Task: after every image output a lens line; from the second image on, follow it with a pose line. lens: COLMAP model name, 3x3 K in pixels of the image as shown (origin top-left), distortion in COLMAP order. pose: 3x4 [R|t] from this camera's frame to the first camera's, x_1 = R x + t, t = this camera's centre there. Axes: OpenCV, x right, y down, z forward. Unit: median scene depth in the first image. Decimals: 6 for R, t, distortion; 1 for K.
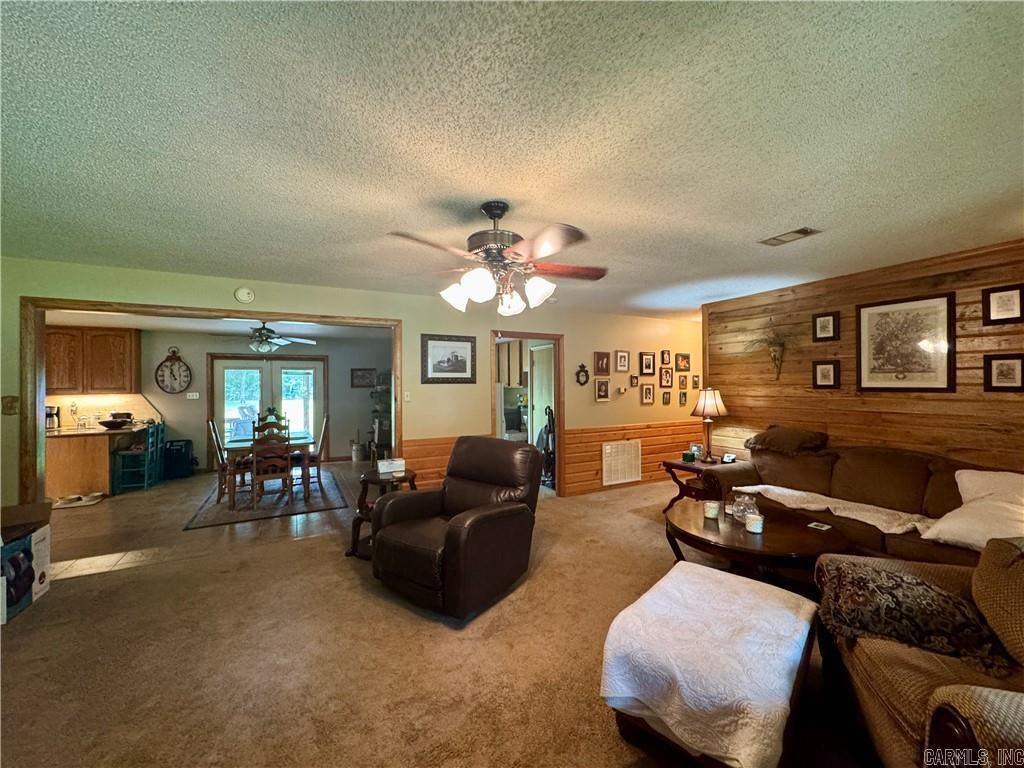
lens RADIAL K [[409.0, 0, 512.0], [0, 409.0, 384.0], [0, 0, 1]] dist [-0.002551, 0.000674]
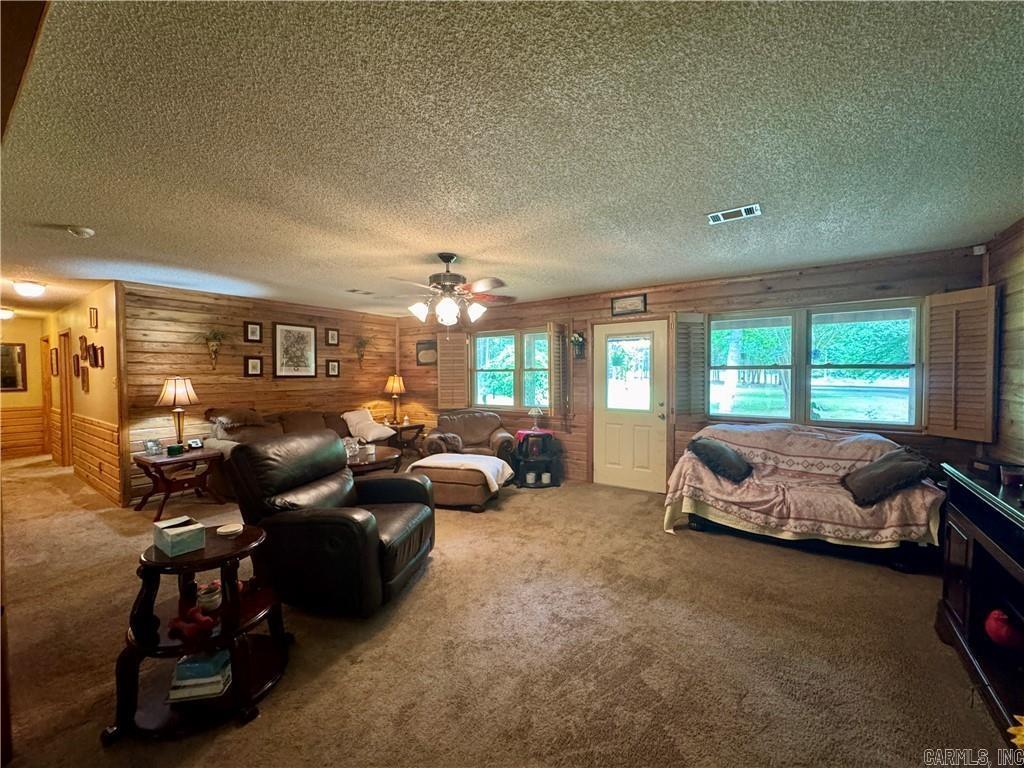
lens RADIAL K [[409.0, 0, 512.0], [0, 409.0, 384.0], [0, 0, 1]] dist [-0.002551, 0.000674]
pose [[-0.460947, -0.012425, 0.887341, -0.756330], [0.005673, 0.999840, 0.016947, 0.015628], [-0.887409, 0.012846, -0.460803, 0.741440]]
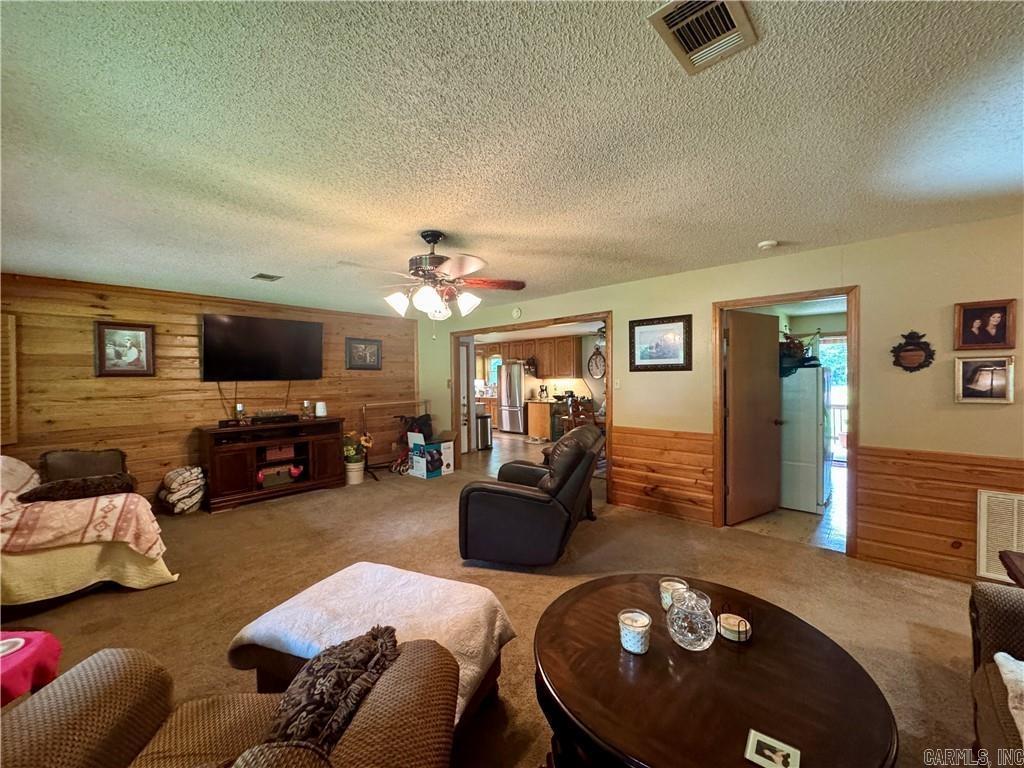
lens RADIAL K [[409.0, 0, 512.0], [0, 409.0, 384.0], [0, 0, 1]] dist [-0.002551, 0.000674]
pose [[0.338656, 0.022614, -0.940638, 0.609170], [0.012919, 0.999505, 0.028681, -0.002349], [0.940822, -0.021865, 0.338196, 0.392557]]
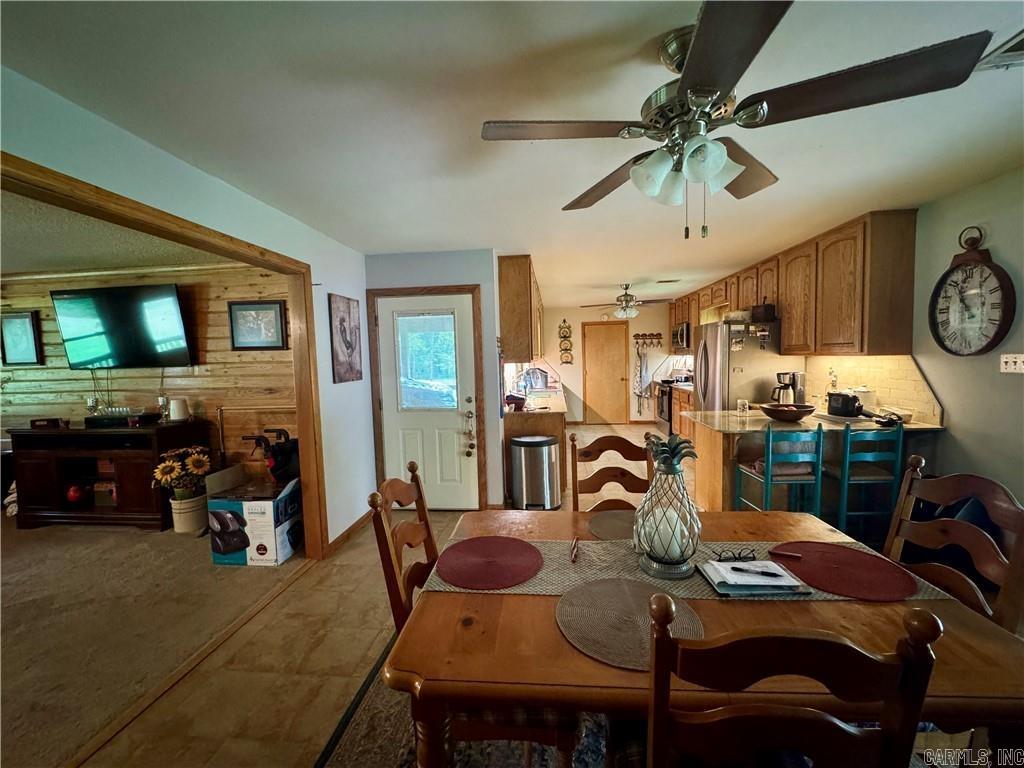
lens RADIAL K [[409.0, 0, 512.0], [0, 409.0, 384.0], [0, 0, 1]] dist [-0.002551, 0.000674]
pose [[-0.552143, 0.084636, -0.829443, -0.446705], [0.037492, 0.996348, 0.076709, 0.008148], [0.832906, 0.011257, -0.553300, 1.343401]]
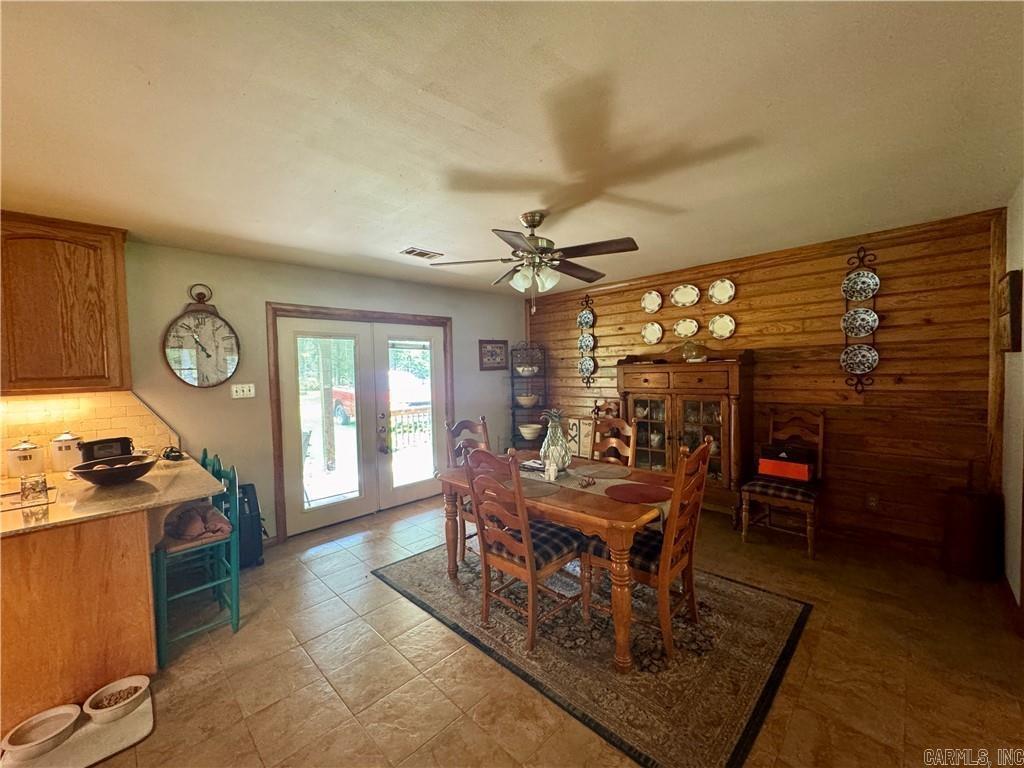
lens RADIAL K [[409.0, 0, 512.0], [0, 409.0, 384.0], [0, 0, 1]] dist [-0.002551, 0.000674]
pose [[0.953788, -0.027448, 0.299225, -0.994435], [0.017004, 0.999154, 0.037450, 0.012769], [-0.300000, -0.030631, 0.953447, 0.720860]]
